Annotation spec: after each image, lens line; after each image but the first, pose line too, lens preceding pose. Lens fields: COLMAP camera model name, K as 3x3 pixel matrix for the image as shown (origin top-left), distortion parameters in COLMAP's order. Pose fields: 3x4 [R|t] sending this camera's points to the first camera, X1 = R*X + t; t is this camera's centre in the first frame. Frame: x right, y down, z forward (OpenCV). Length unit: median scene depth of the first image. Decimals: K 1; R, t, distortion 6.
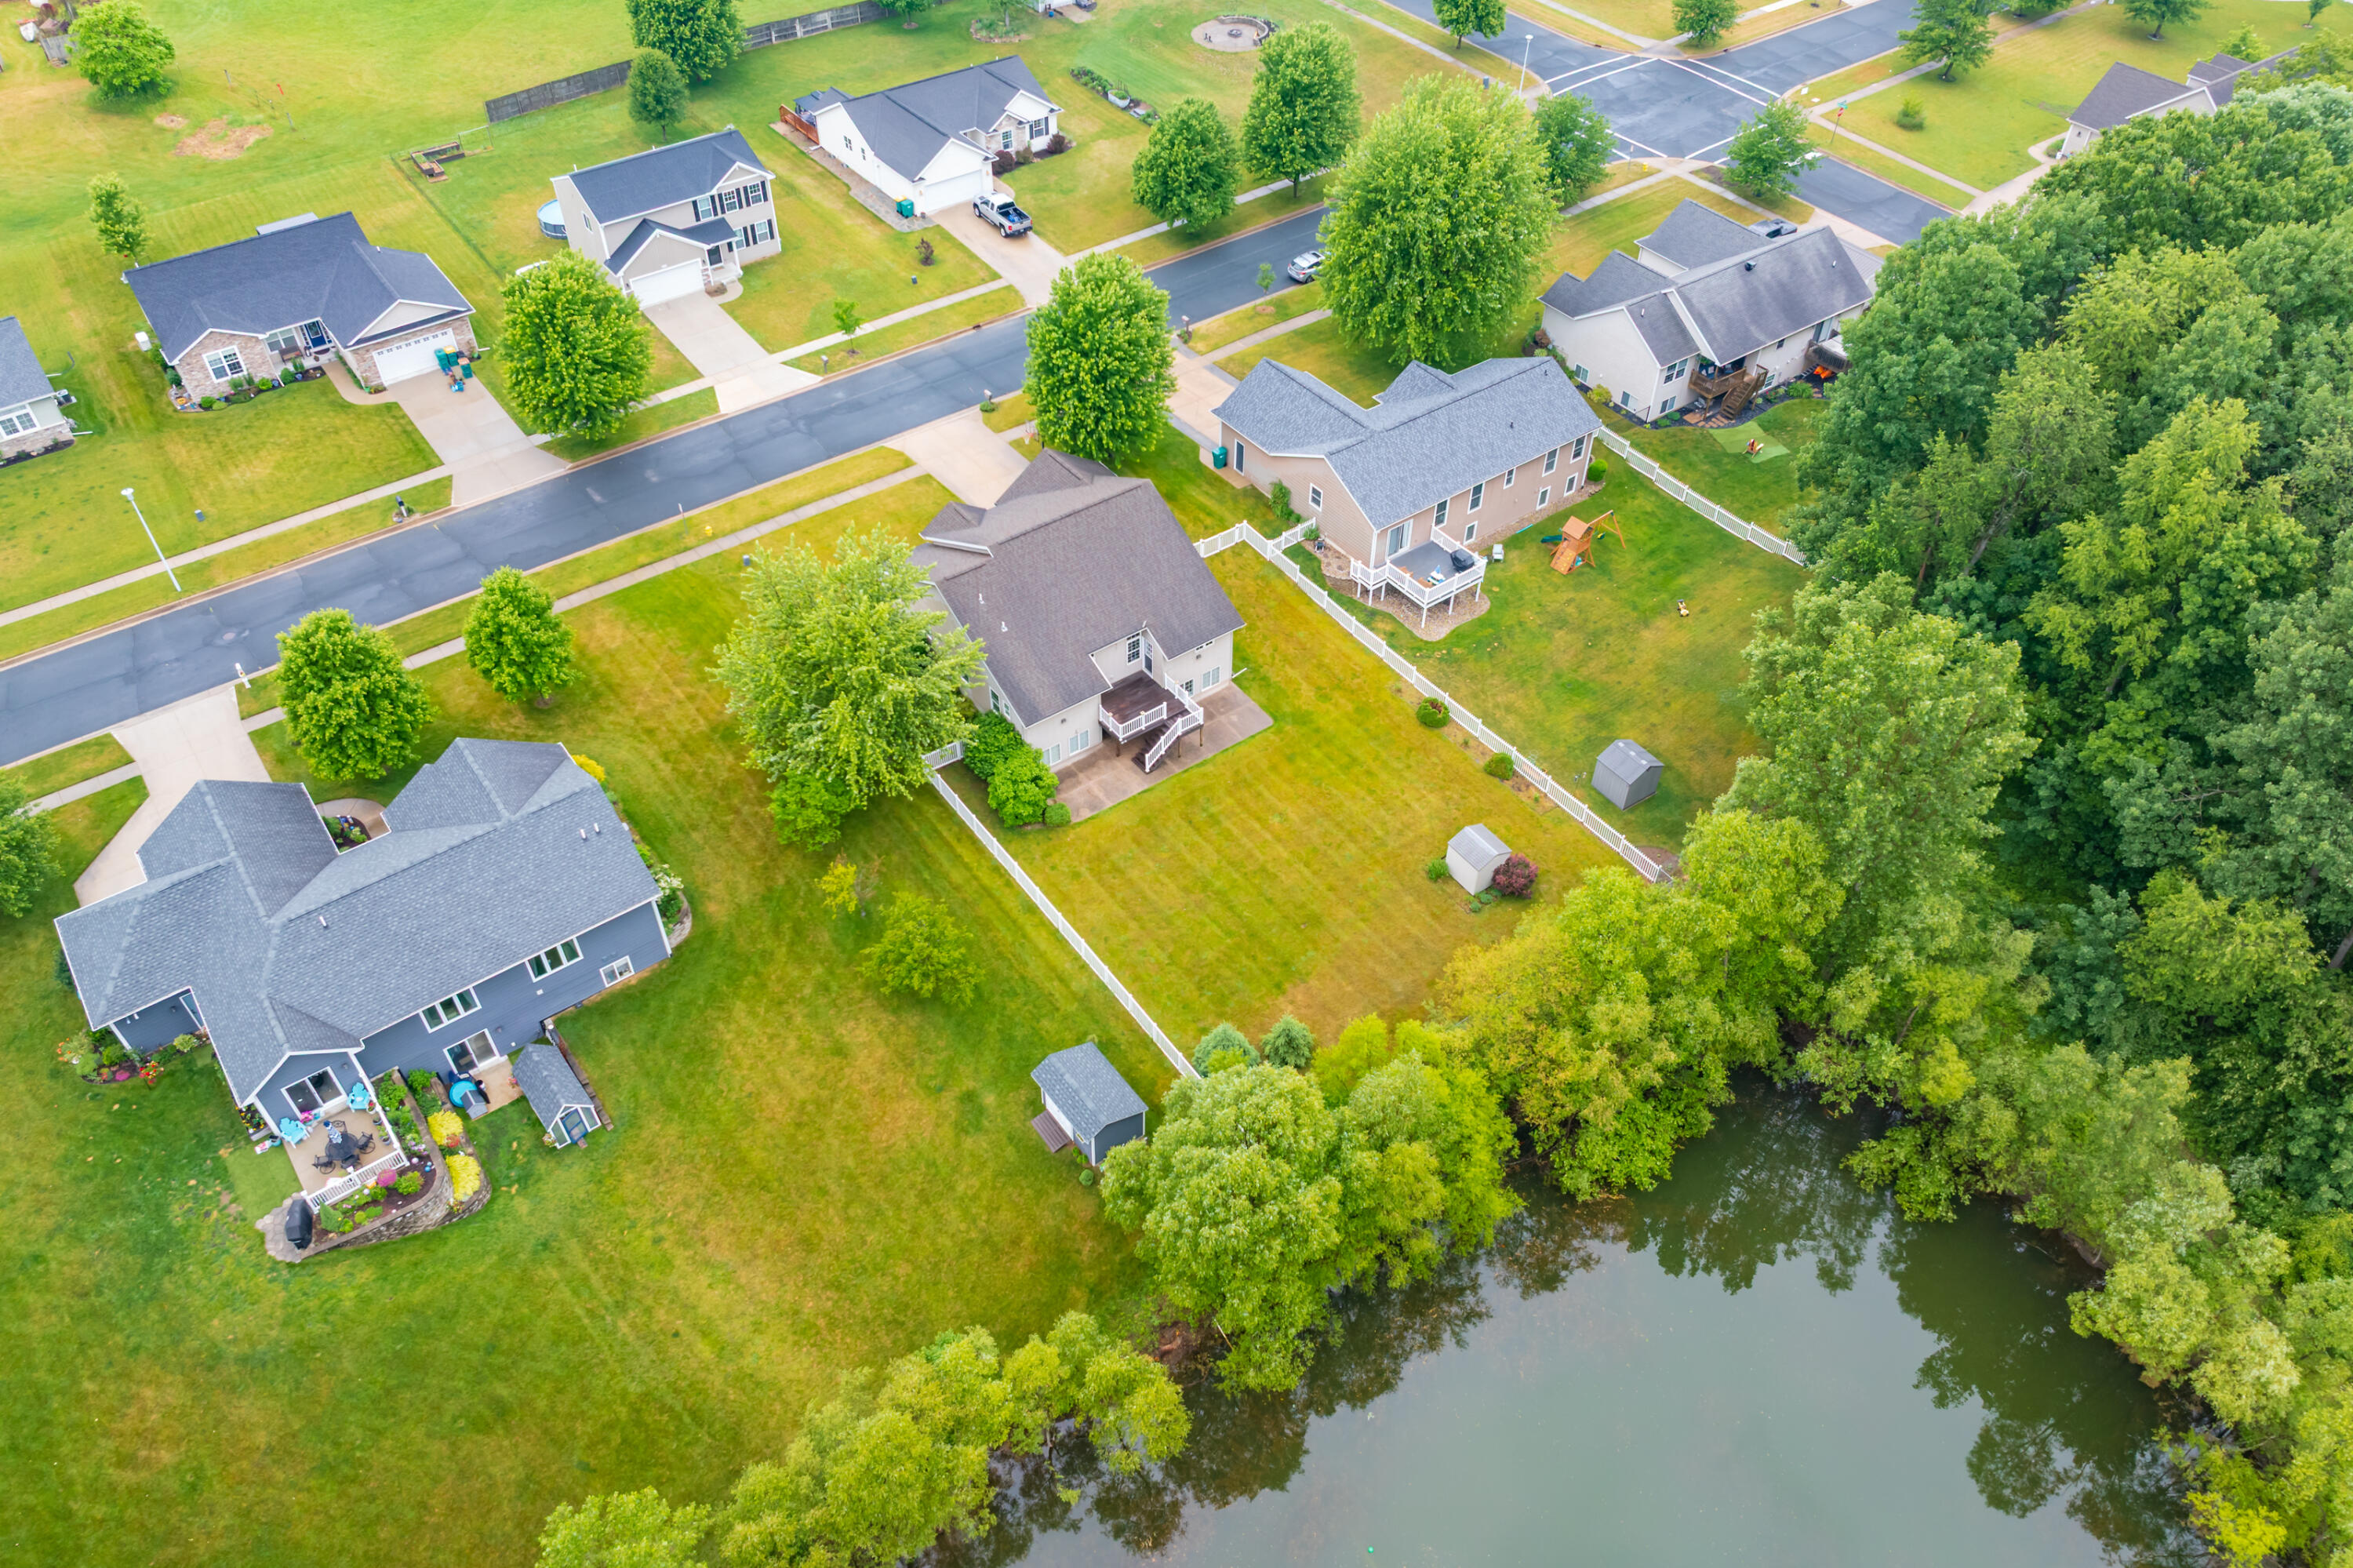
lens RADIAL K [[1656.9, 0, 1190.1], [0, 1656.9, 774.1], [0, 0, 1]] dist [-0.039010, 0.033927]
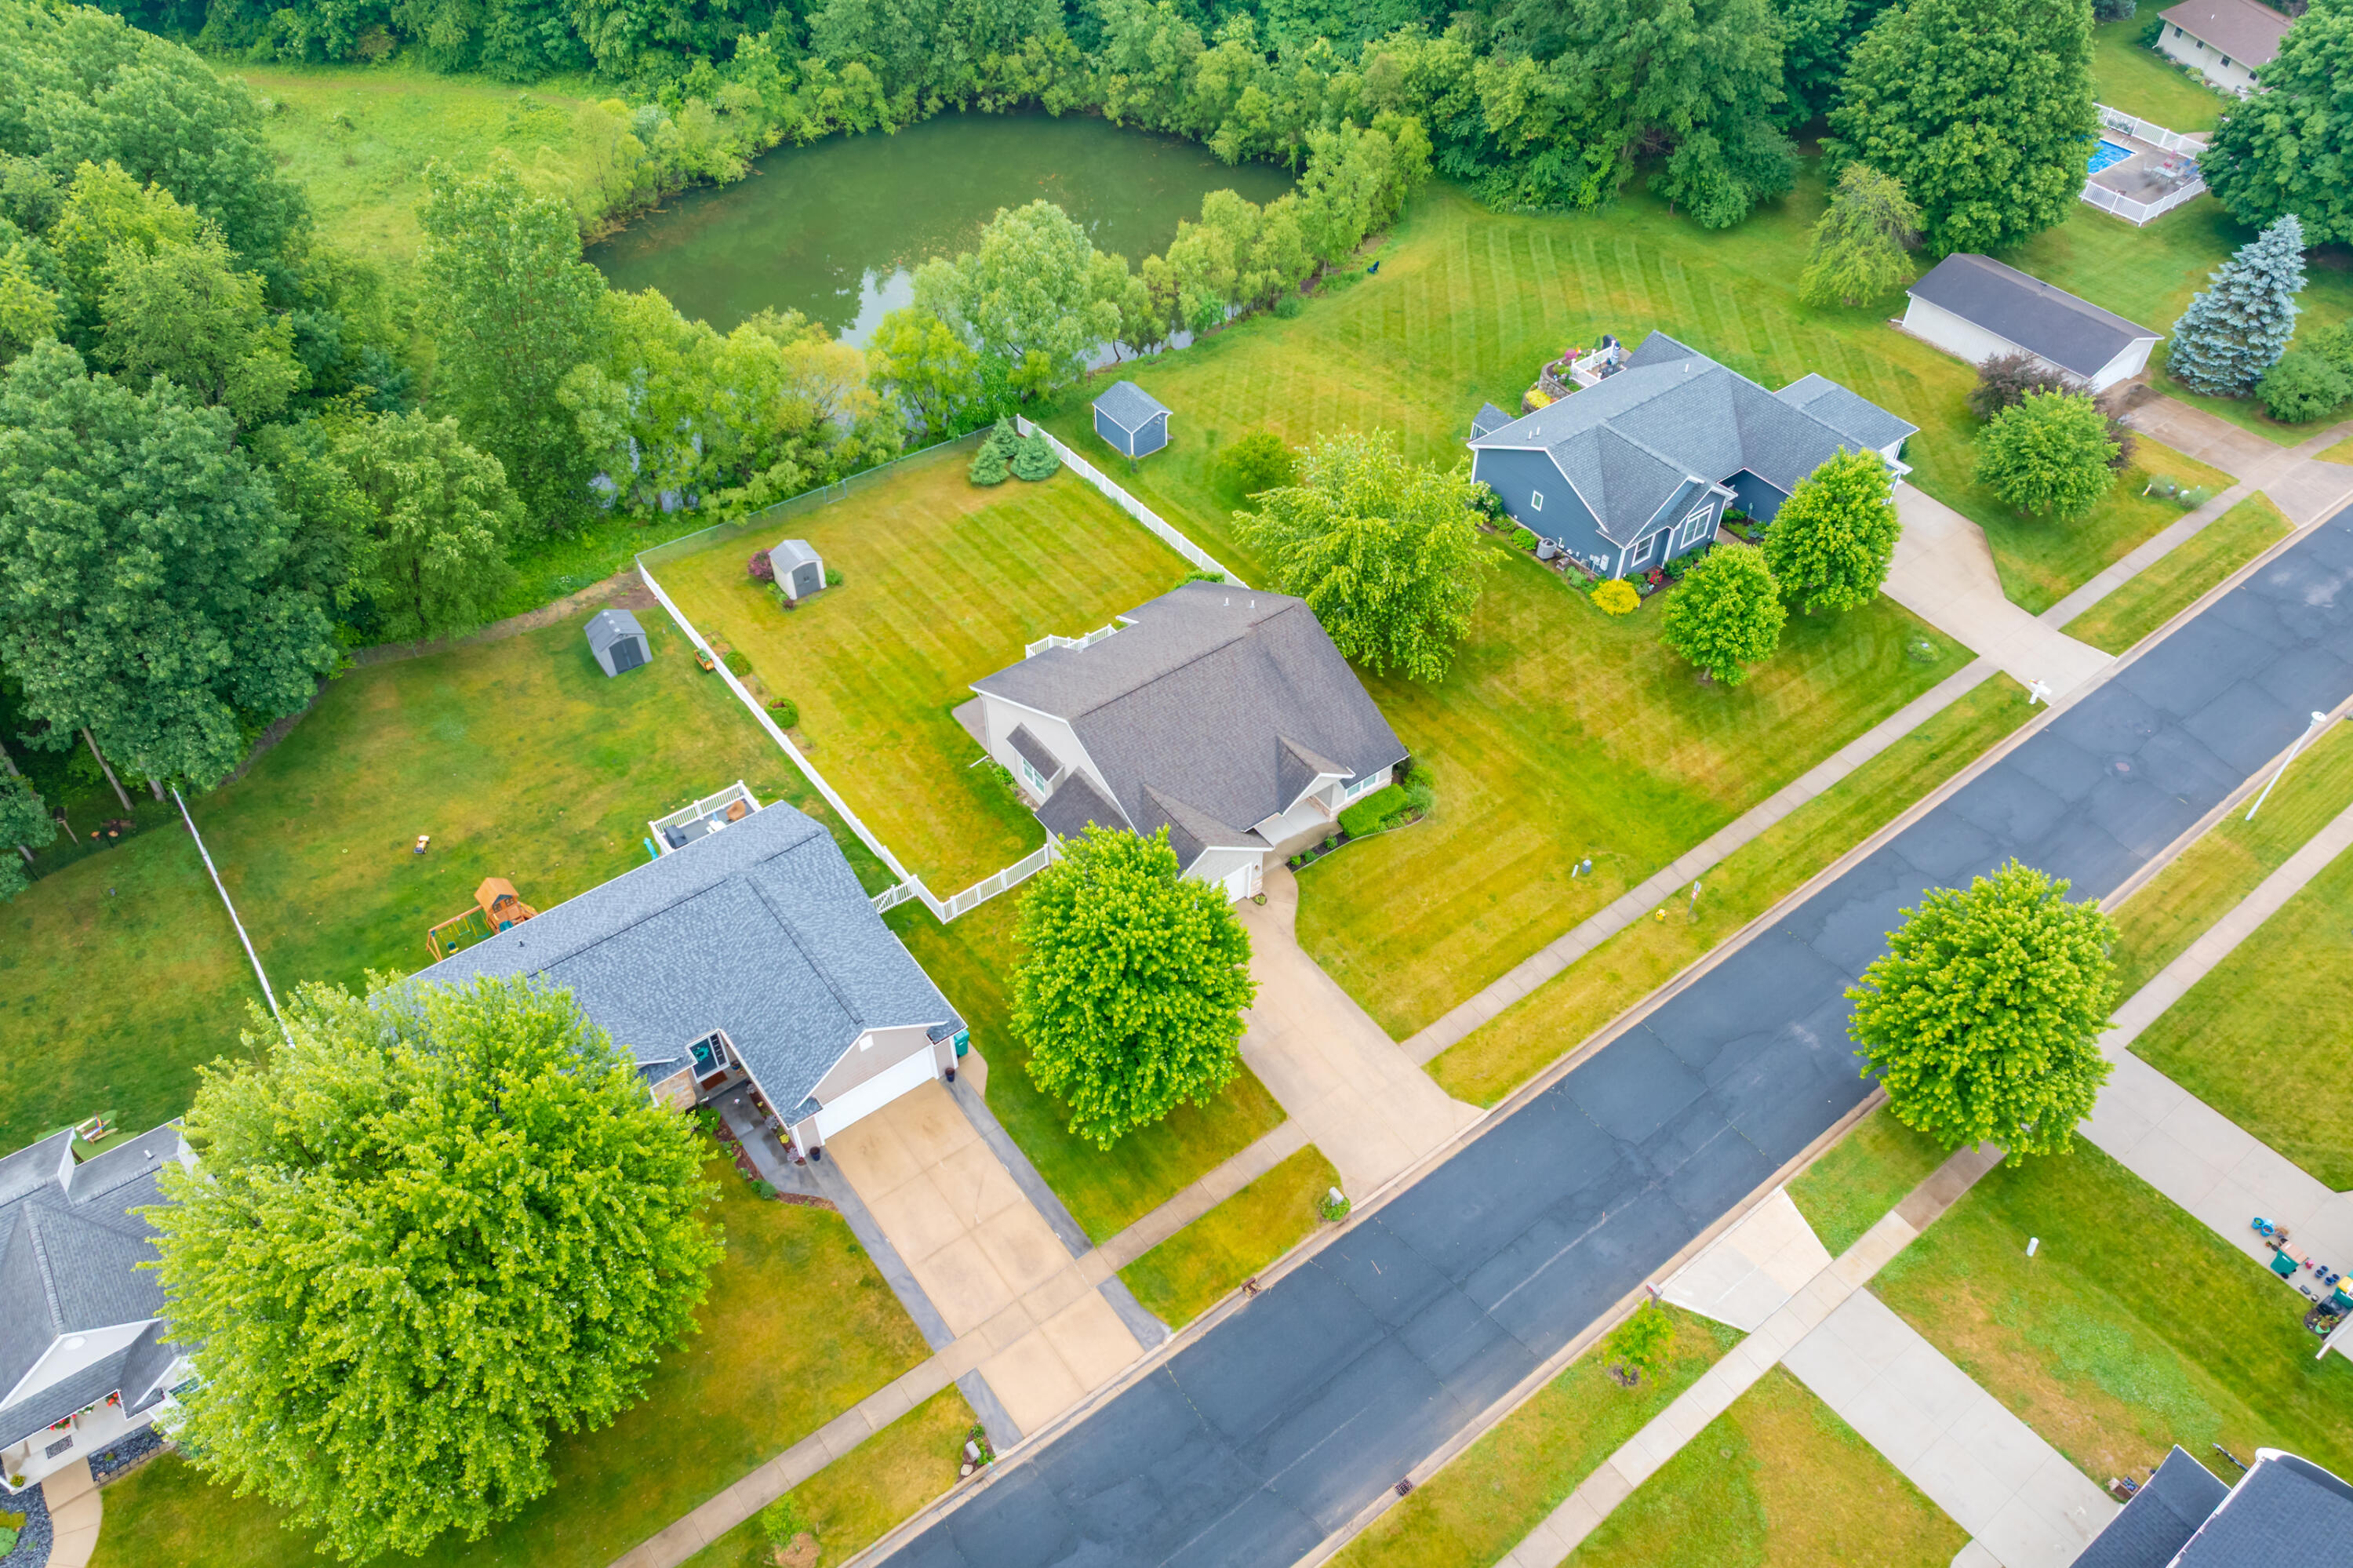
lens RADIAL K [[1652.8, 0, 1176.5], [0, 1652.8, 784.0], [0, 0, 1]] dist [-0.027506, 0.002459]
pose [[-0.999916, -0.012447, -0.003668, -0.066367], [-0.003748, 0.006364, 0.999973, -0.855132], [-0.012424, 0.999902, -0.006410, 0.910838]]
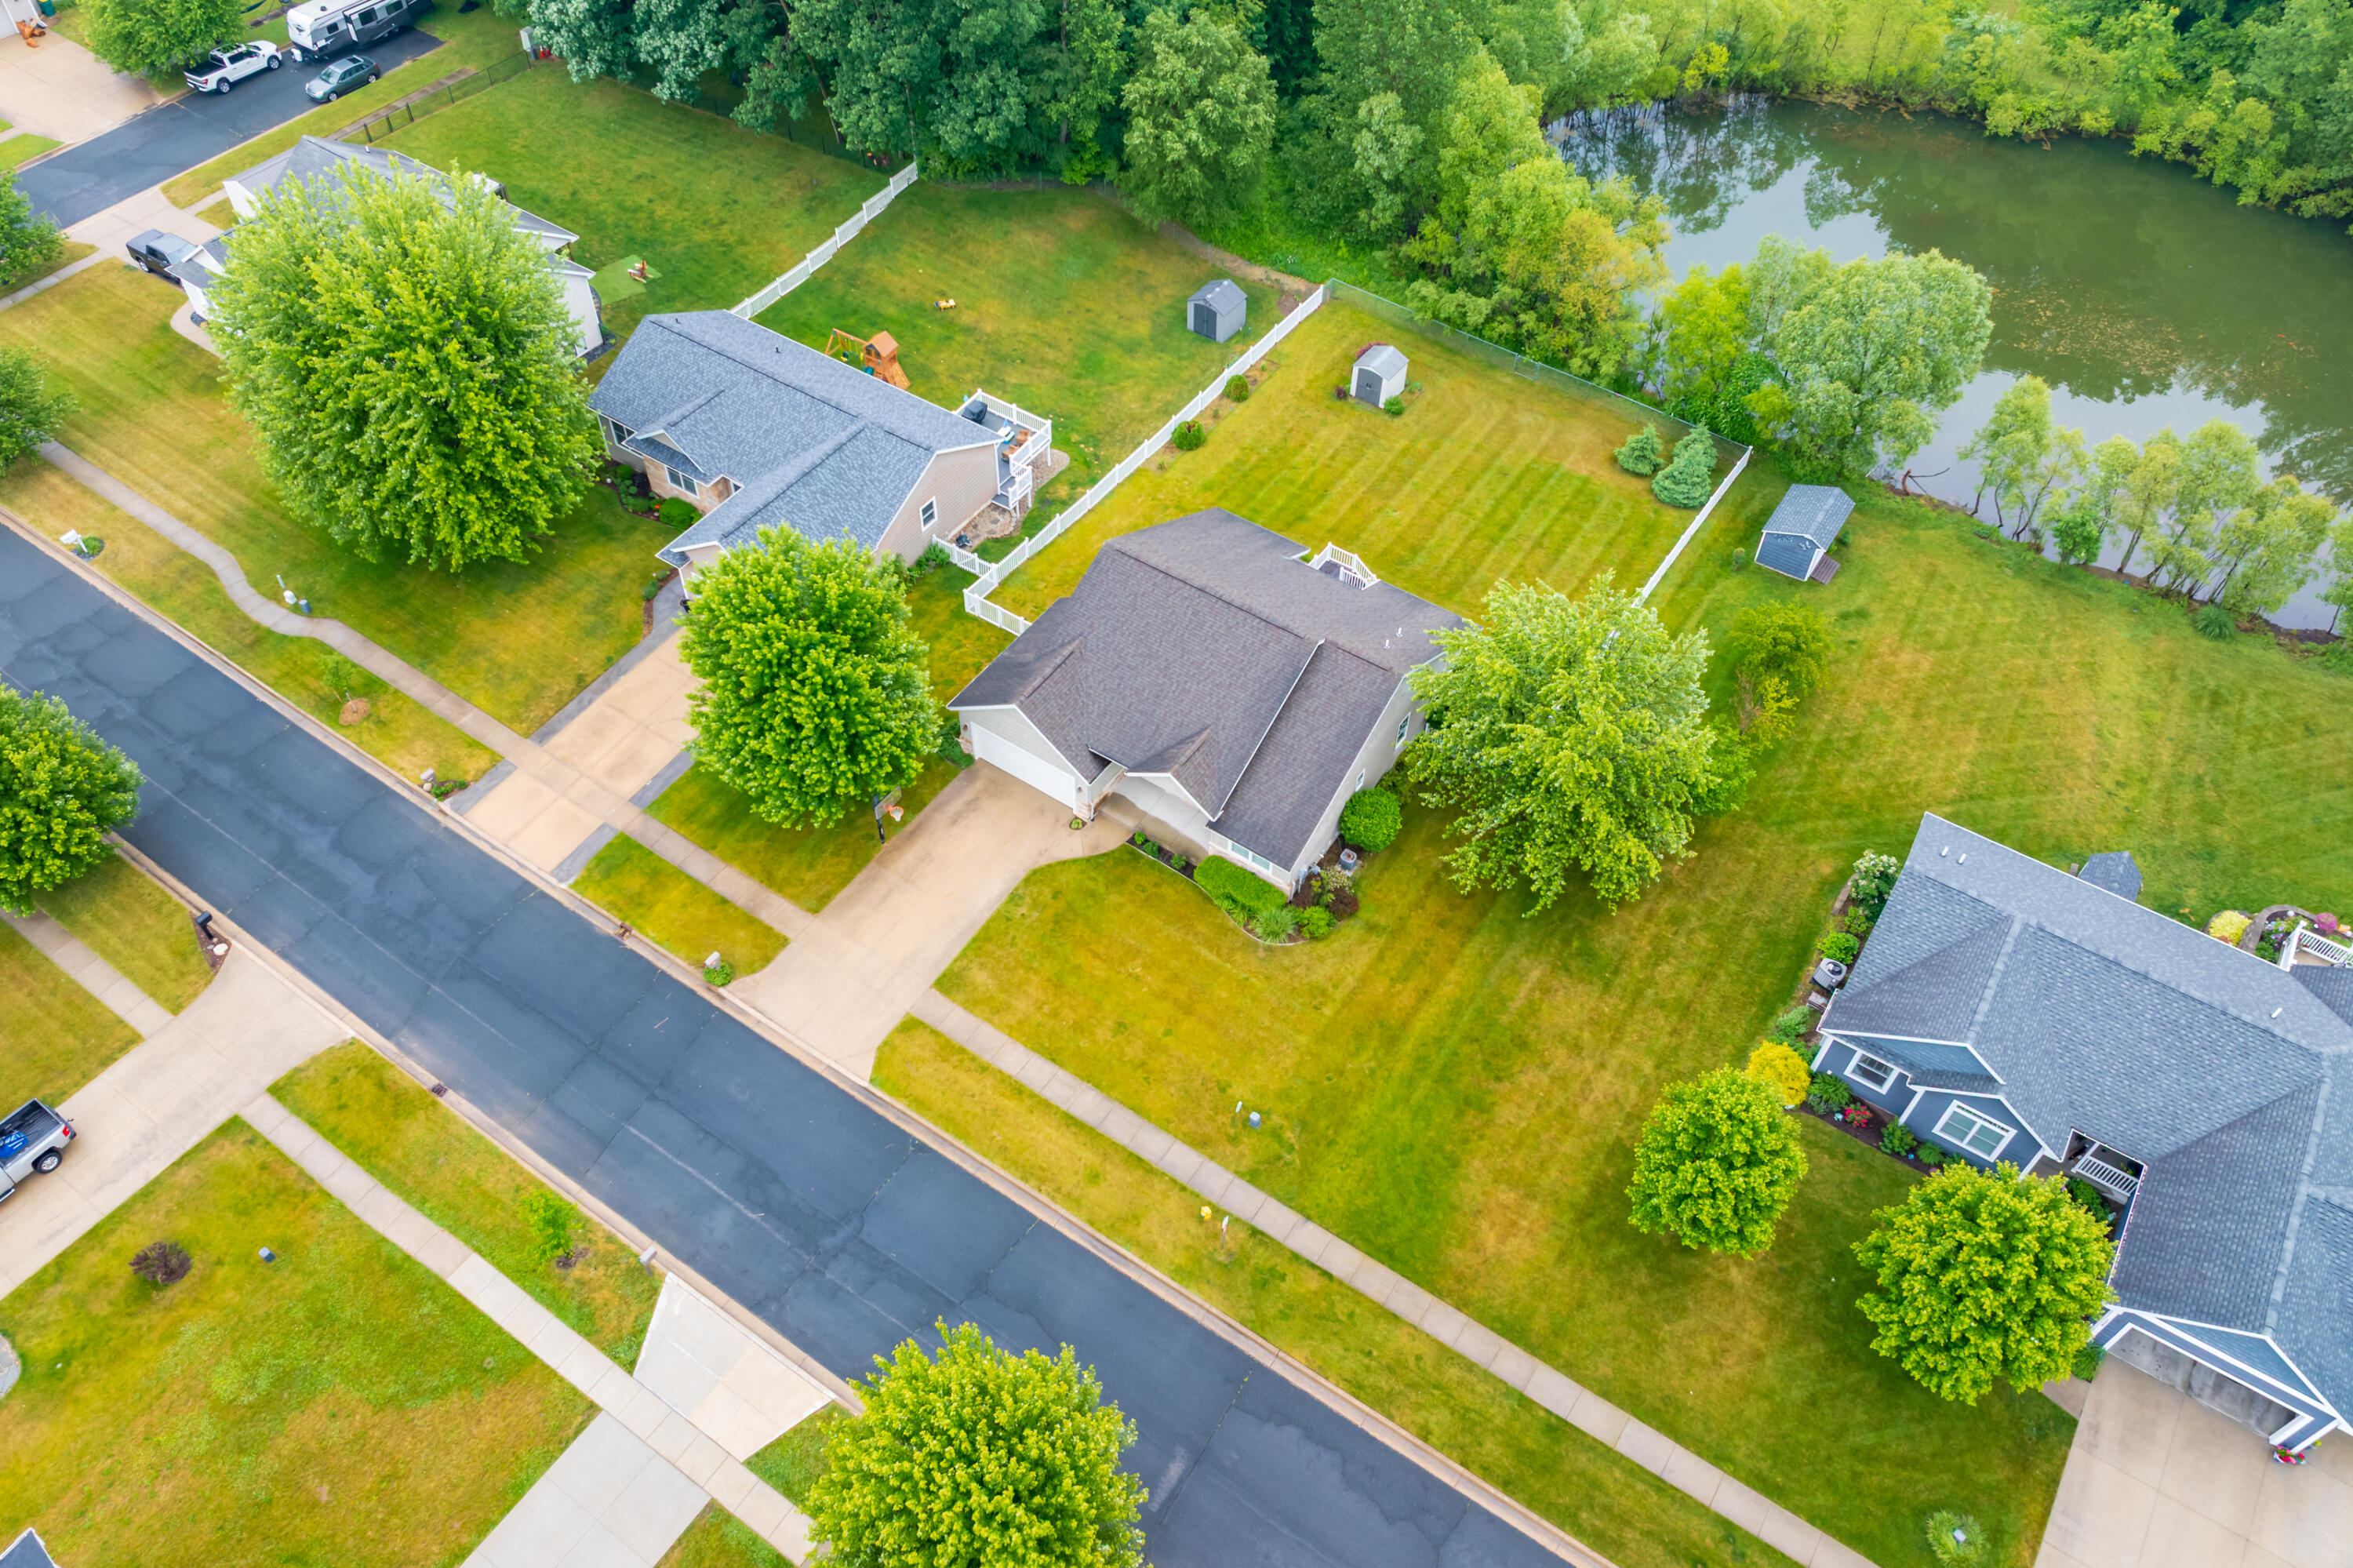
lens RADIAL K [[1692.5, 0, 1137.1], [0, 1692.5, 731.1], [0, 0, 1]] dist [-0.024274, 0.004800]
pose [[-0.315119, -0.717630, 0.621053, -0.509240], [0.659000, 0.305454, 0.687326, -0.598356], [-0.682949, 0.625864, 0.376664, 0.659863]]
